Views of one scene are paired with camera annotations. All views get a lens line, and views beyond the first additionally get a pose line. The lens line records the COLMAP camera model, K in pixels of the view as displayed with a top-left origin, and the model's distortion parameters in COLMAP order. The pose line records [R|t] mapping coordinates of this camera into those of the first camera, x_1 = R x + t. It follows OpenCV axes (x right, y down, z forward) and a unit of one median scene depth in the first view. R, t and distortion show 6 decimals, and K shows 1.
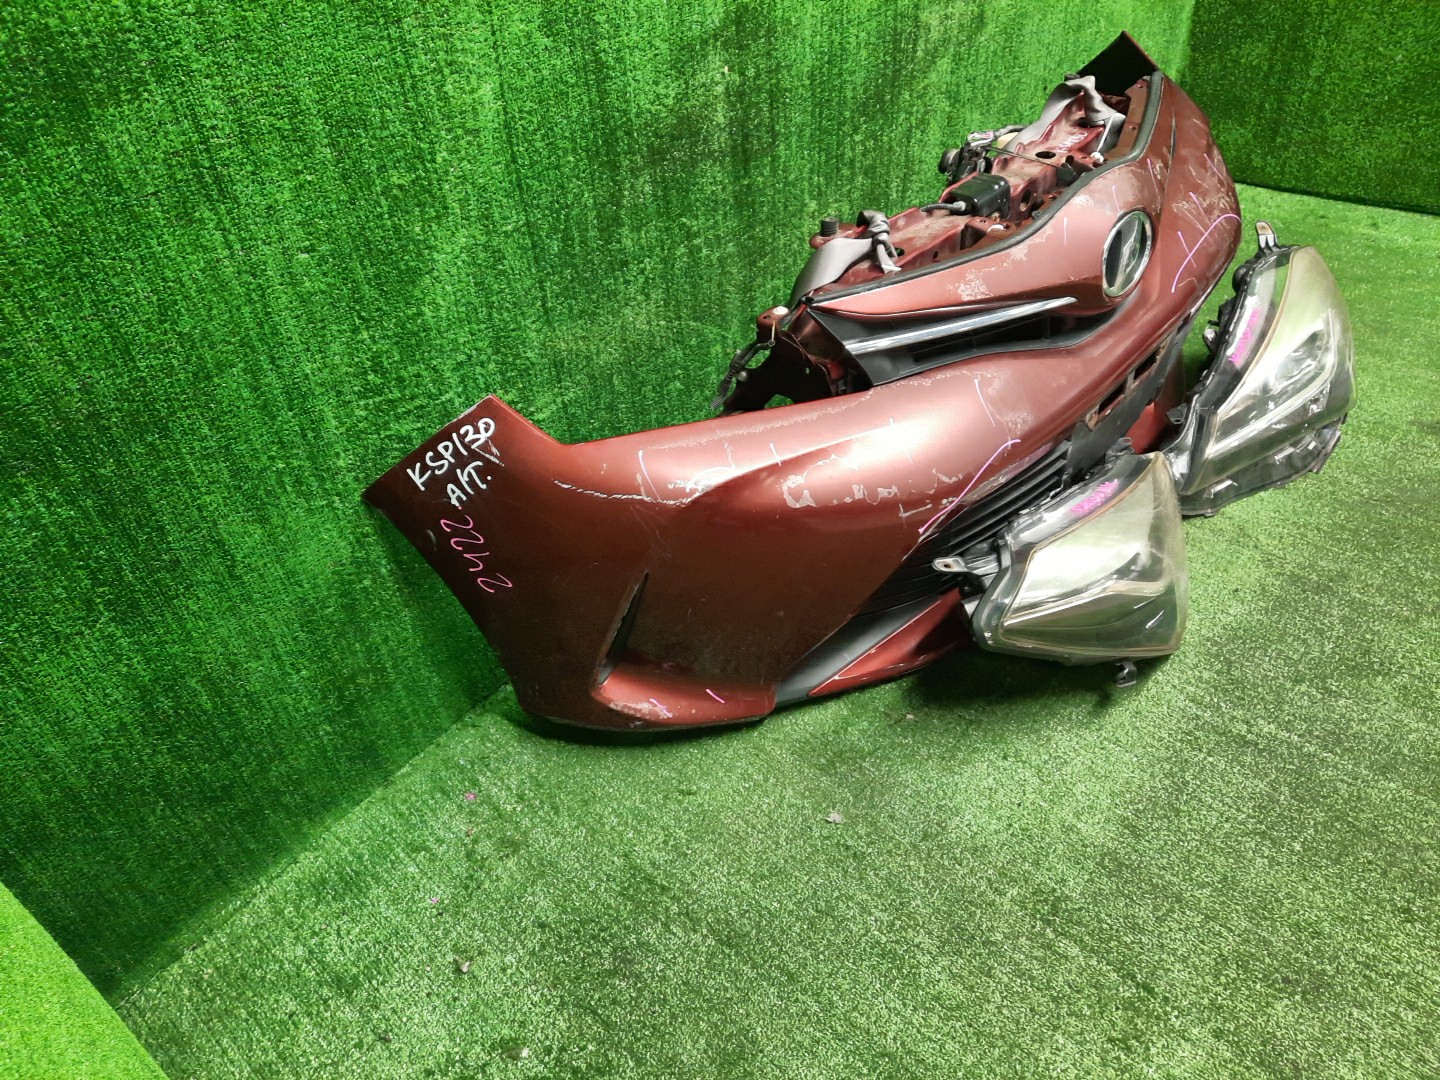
lens RADIAL K [[1032.6, 0, 716.8], [0, 1032.6, 528.9], [0, 0, 1]] dist [0.062547, -0.045228]
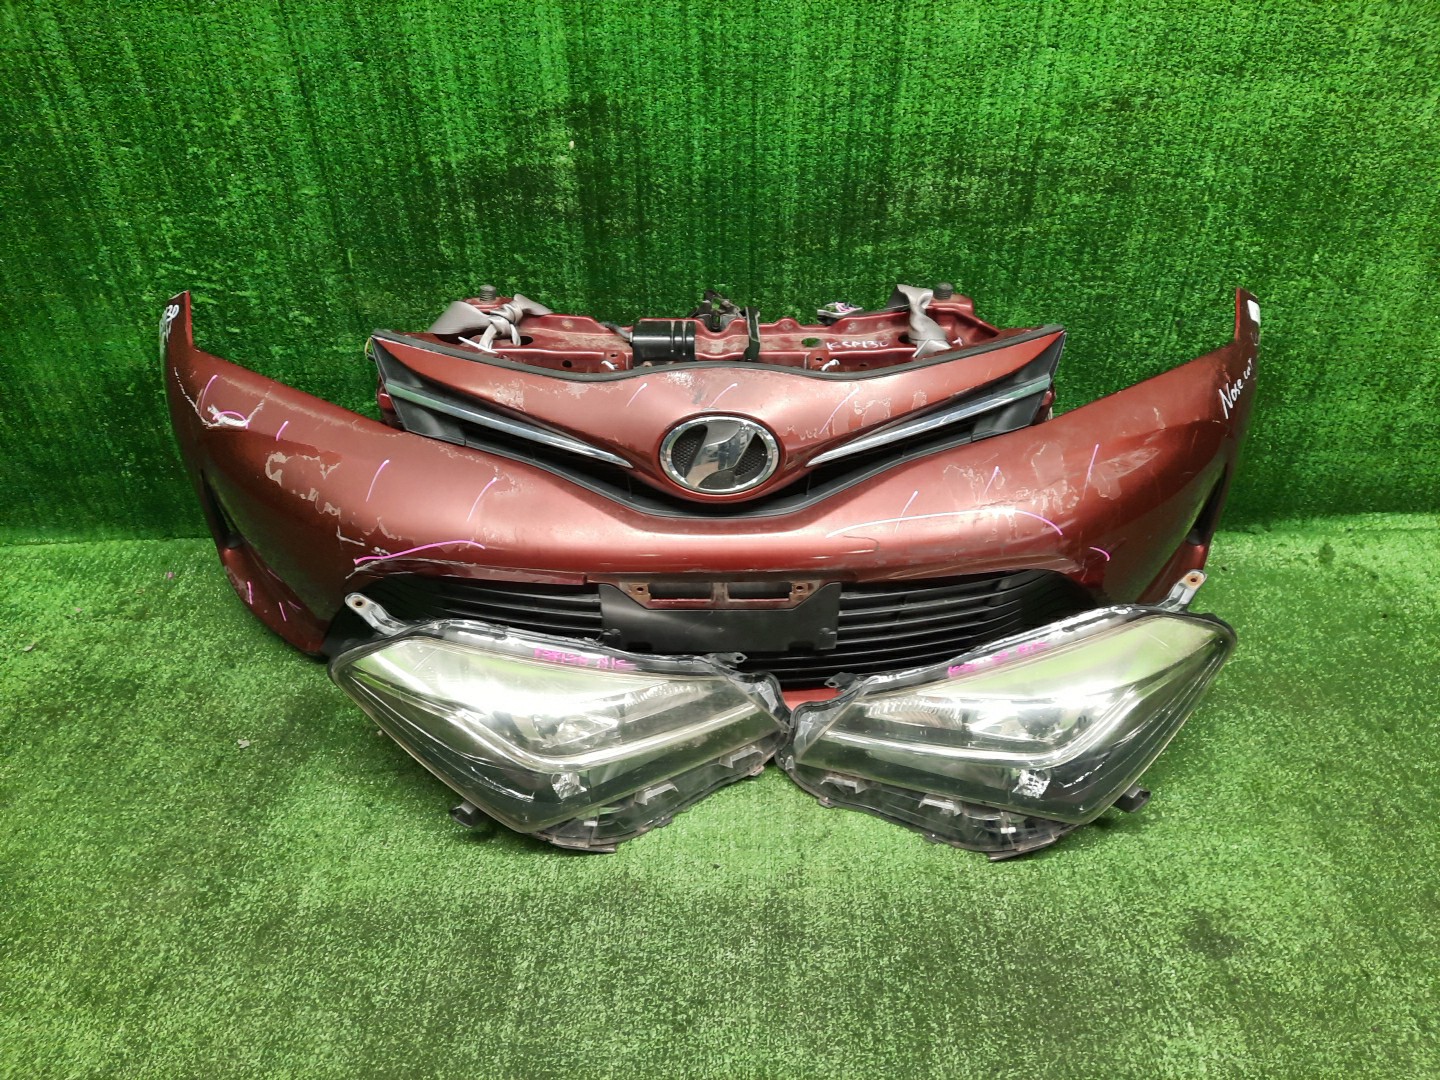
lens RADIAL K [[1032.6, 0, 716.8], [0, 1032.6, 528.9], [0, 0, 1]] dist [0.062547, -0.045228]
pose [[0.672346, 0.499090, -0.546681, 0.968996], [-0.511261, 0.847168, 0.144634, -0.356708], [0.535316, 0.182253, 0.824755, 0.272879]]
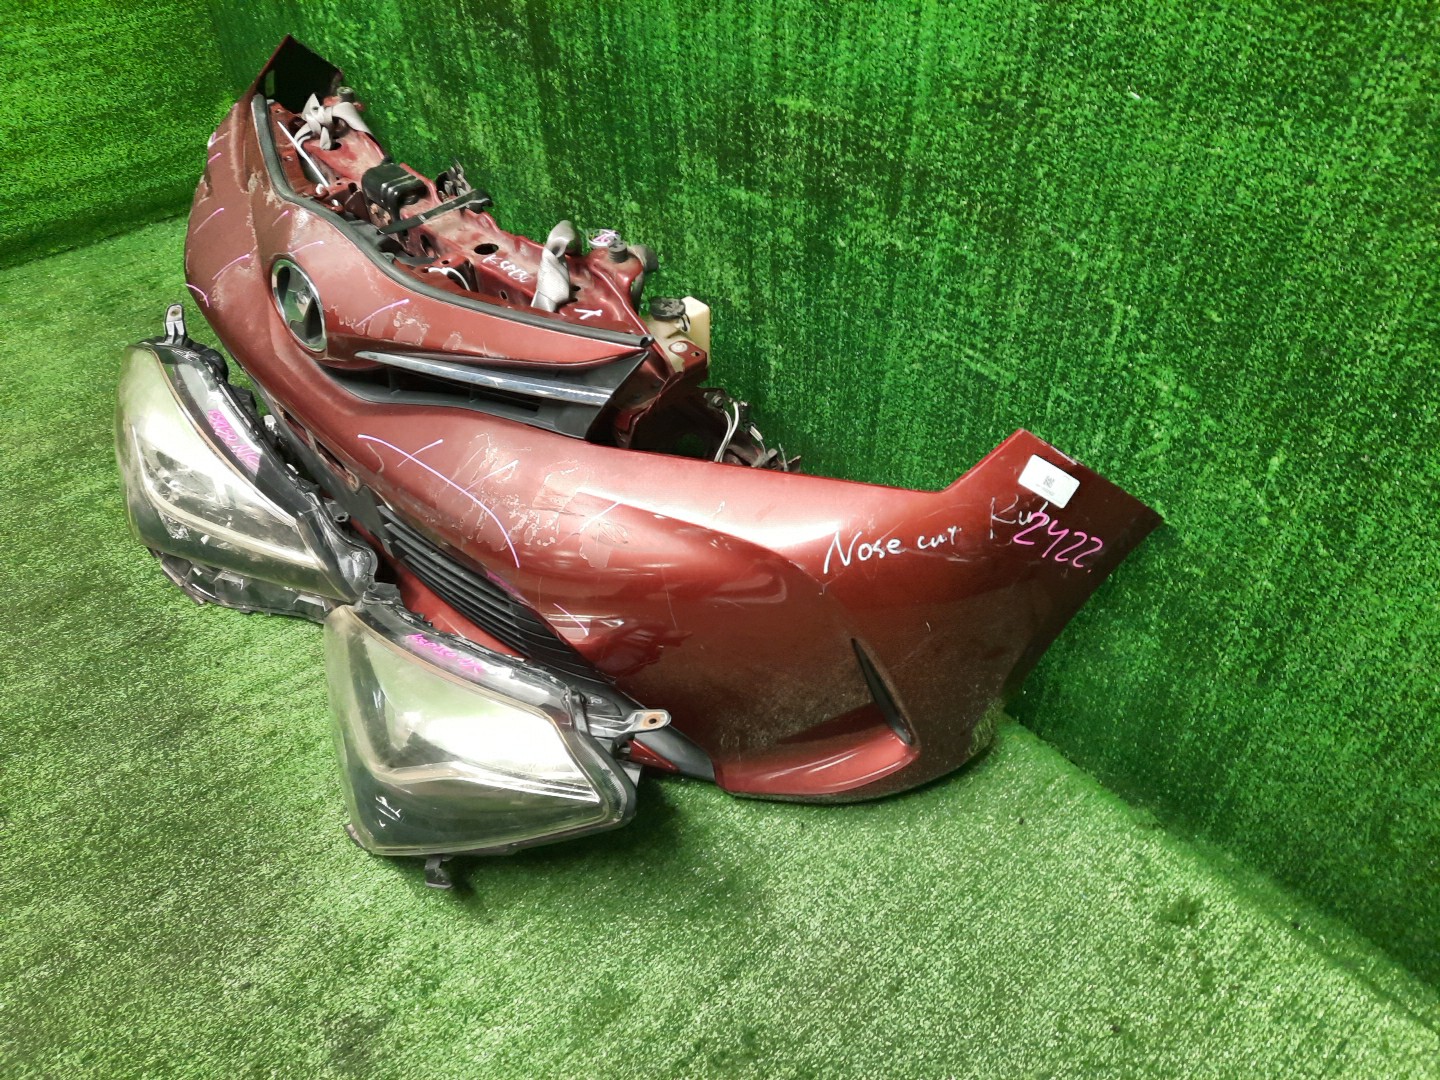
lens RADIAL K [[1032.6, 0, 716.8], [0, 1032.6, 528.9], [0, 0, 1]] dist [0.062547, -0.045228]
pose [[-0.096701, 0.730096, -0.676468, 1.169975], [-0.625048, 0.484374, 0.612124, -1.001796], [0.774573, 0.482018, 0.409506, 1.057078]]
